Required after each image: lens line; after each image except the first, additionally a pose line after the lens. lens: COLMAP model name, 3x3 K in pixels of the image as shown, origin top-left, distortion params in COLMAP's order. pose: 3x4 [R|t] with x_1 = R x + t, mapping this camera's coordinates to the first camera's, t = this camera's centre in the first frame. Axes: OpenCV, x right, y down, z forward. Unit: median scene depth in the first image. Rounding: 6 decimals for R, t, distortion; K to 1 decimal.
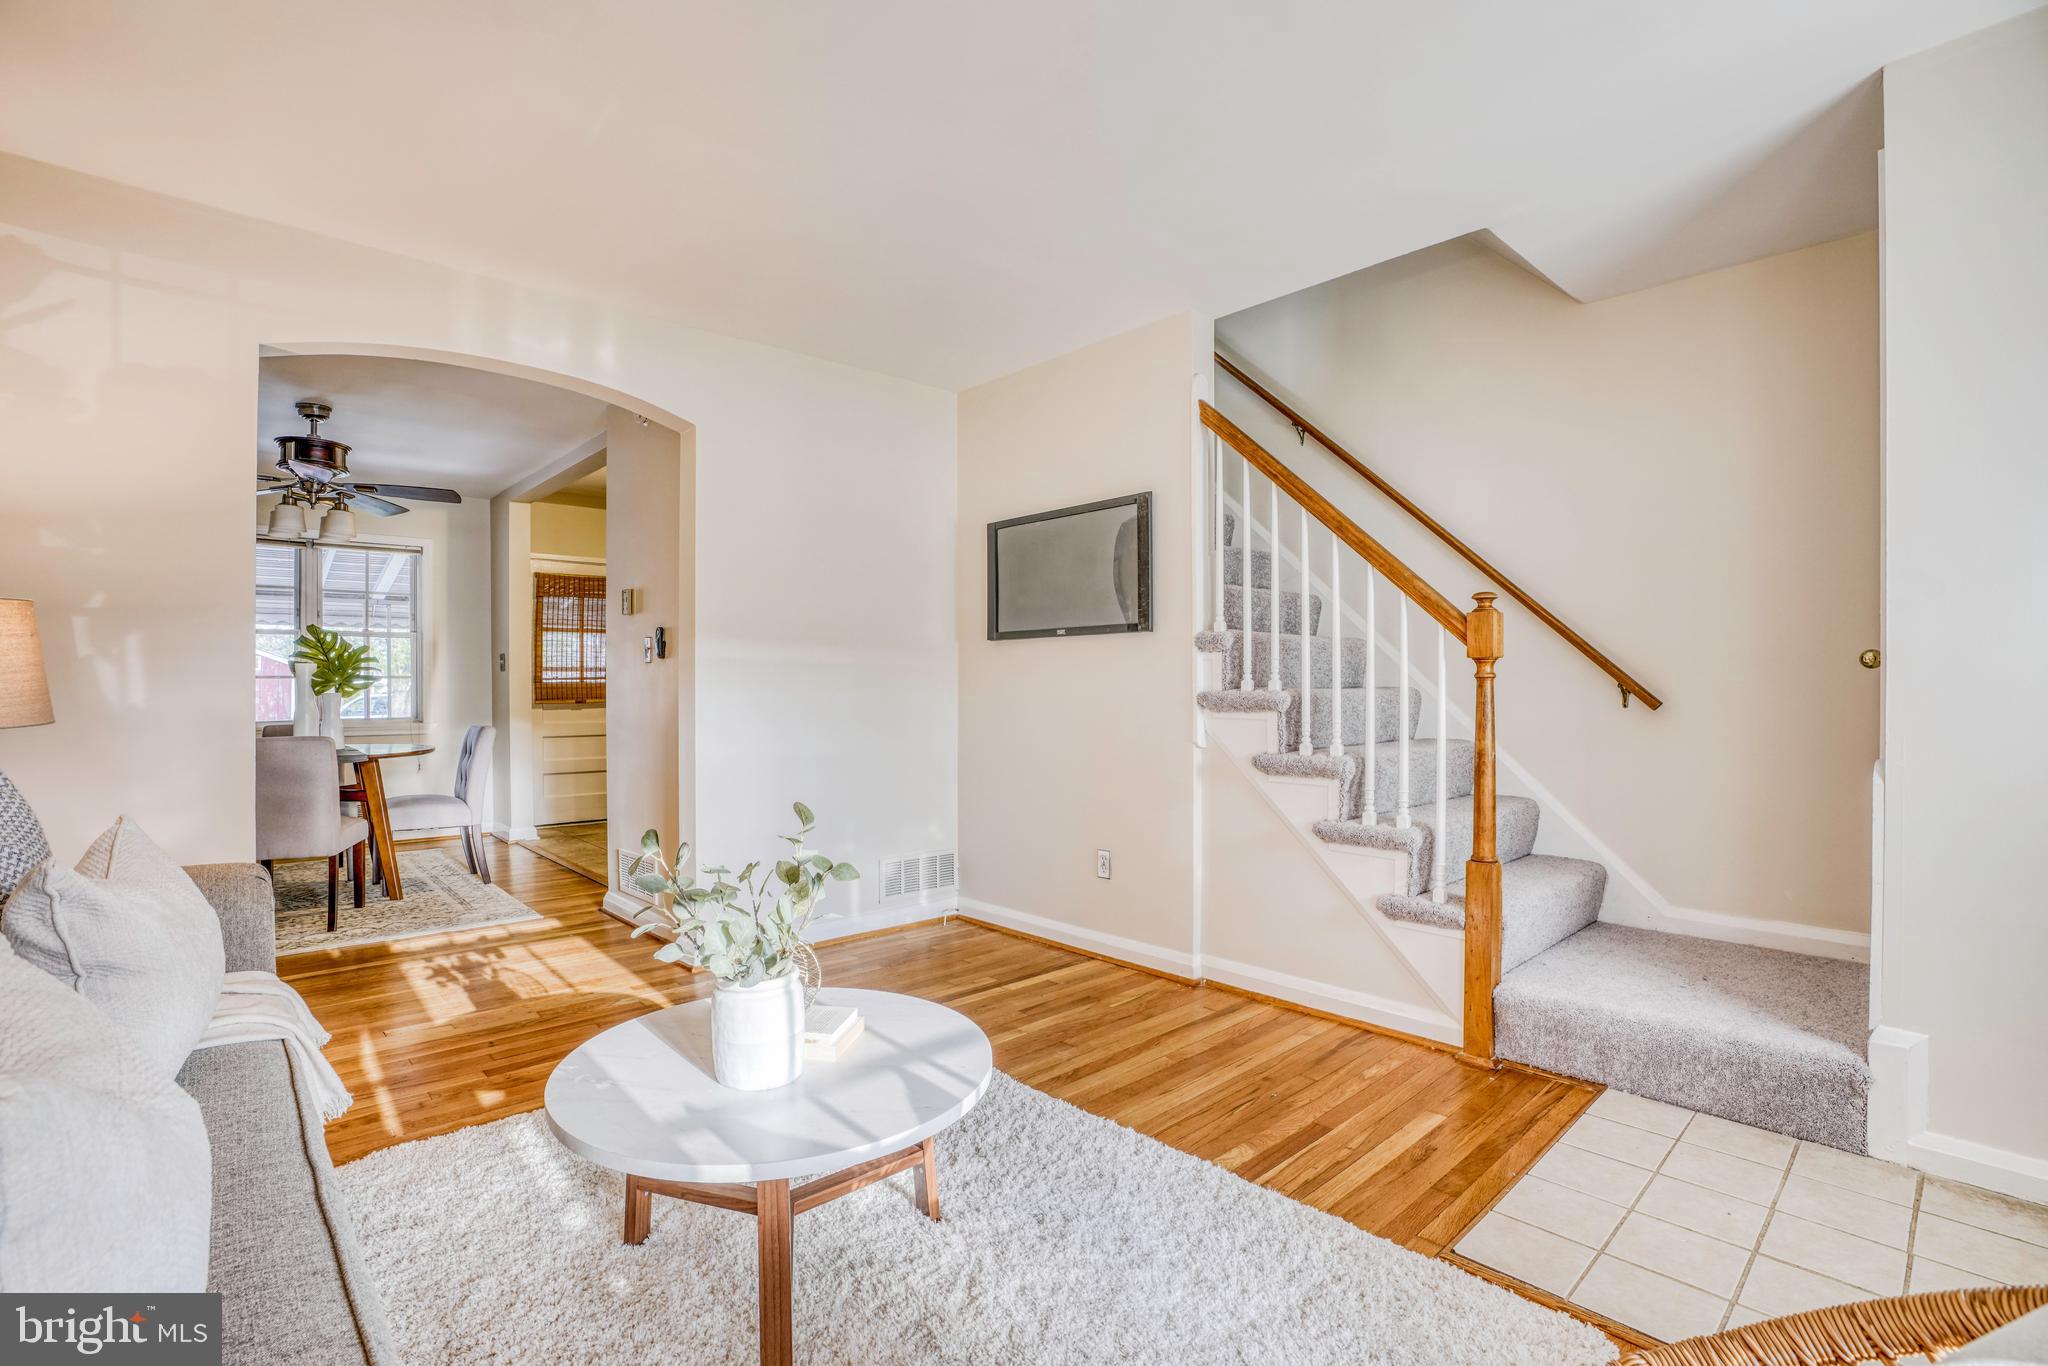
lens RADIAL K [[965.9, 0, 1031.7], [0, 965.9, 692.9], [0, 0, 1]] dist [-0.062808, 0.022133]
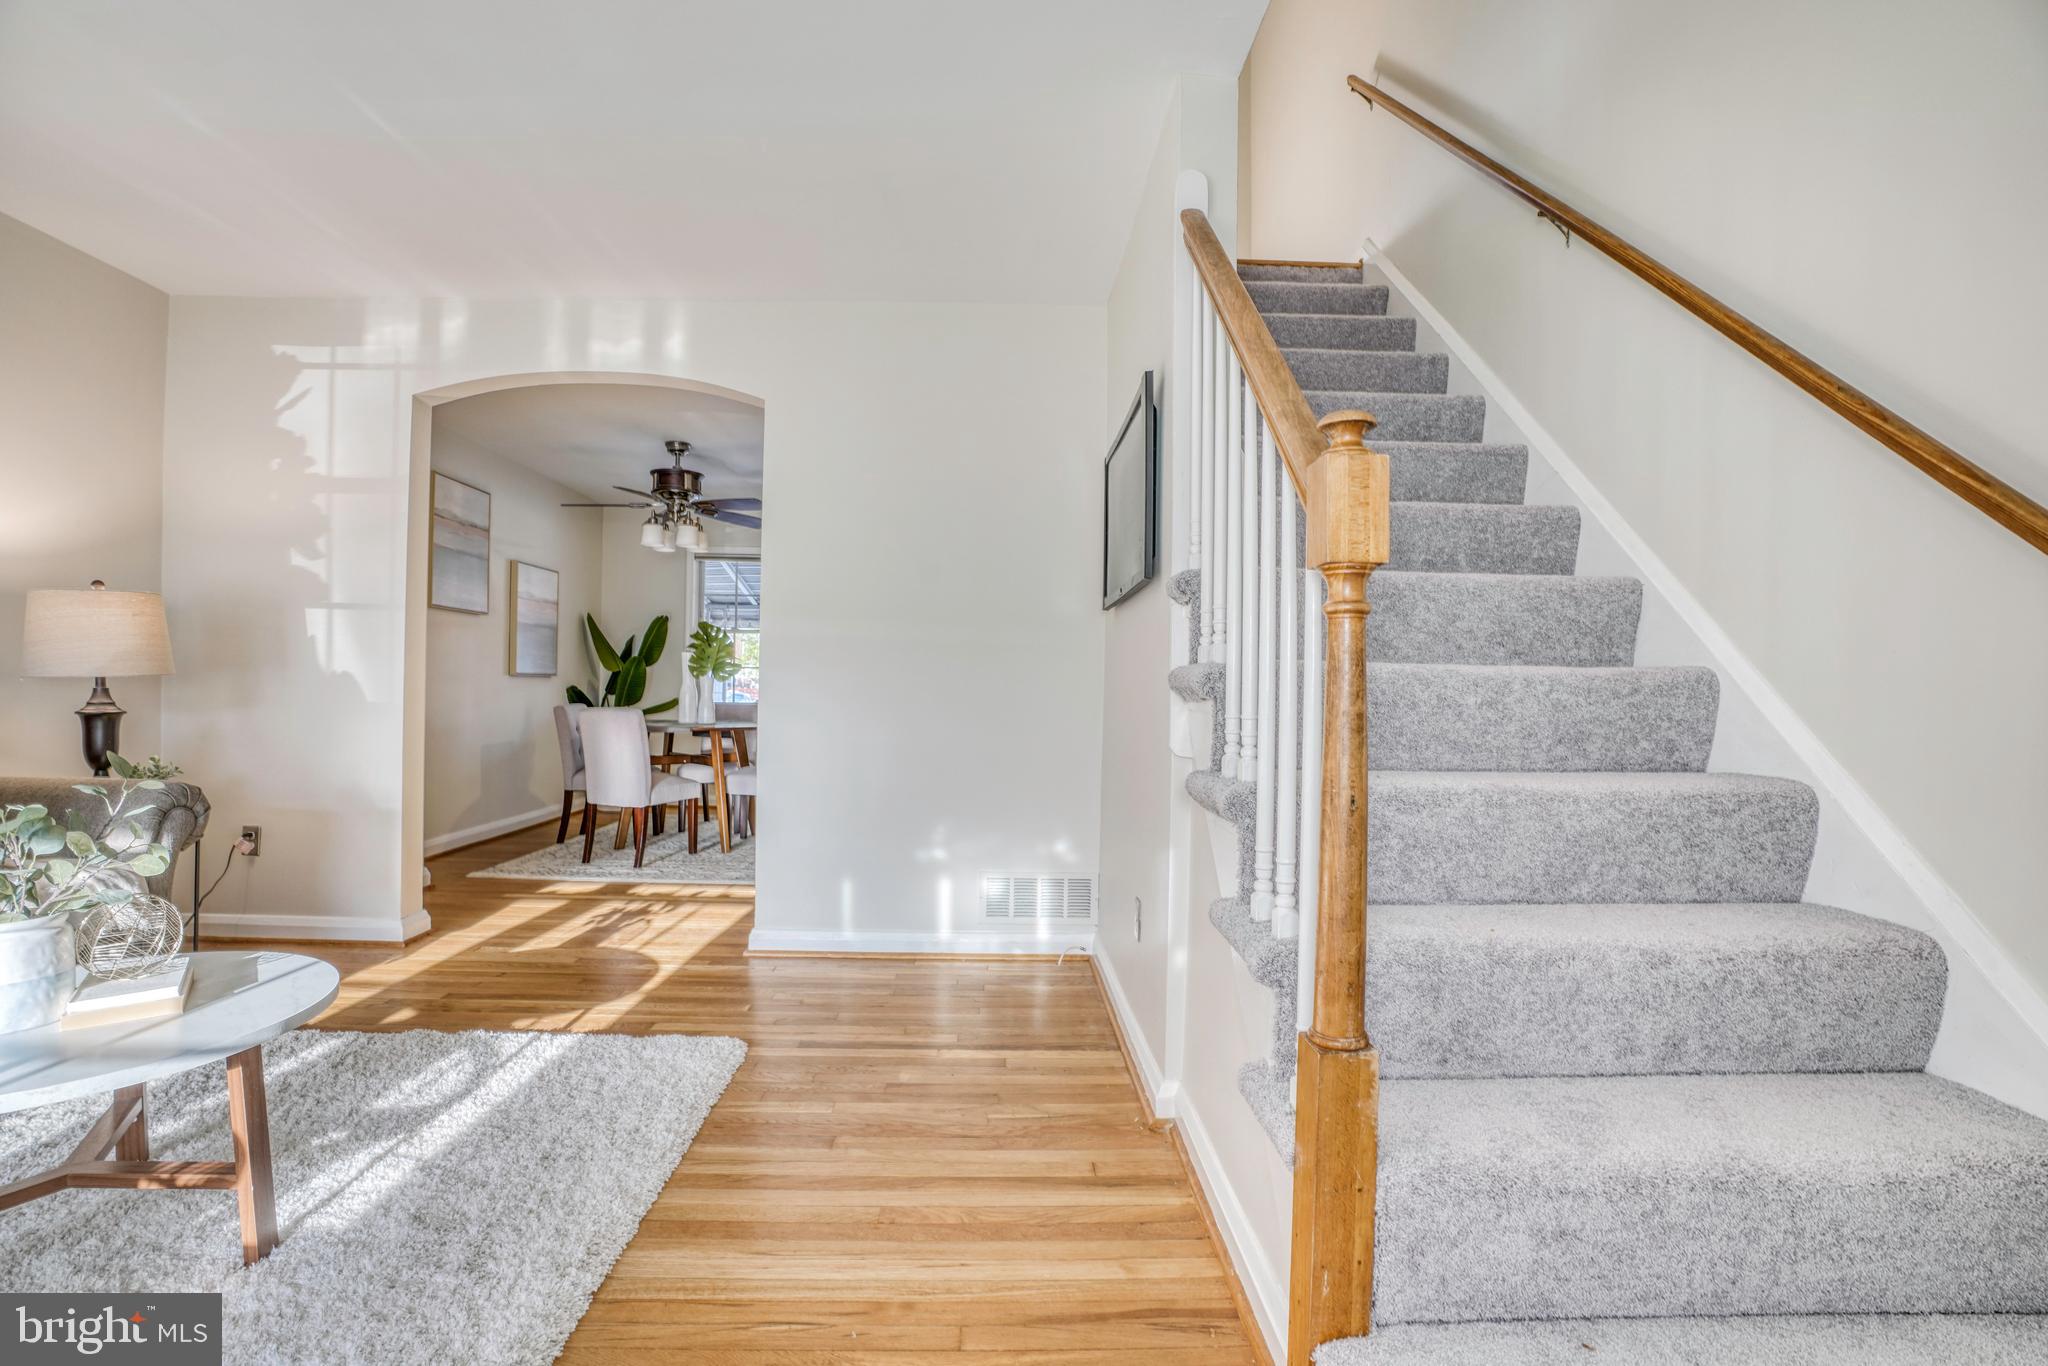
lens RADIAL K [[965.9, 0, 1021.2], [0, 965.9, 690.8], [0, 0, 1]] dist [-0.062808, 0.022133]
pose [[0.745733, 0.015387, -0.666067, 0.389064], [-0.024160, 0.999700, -0.003955, 0.013120], [0.665807, 0.019041, 0.745881, 0.341563]]
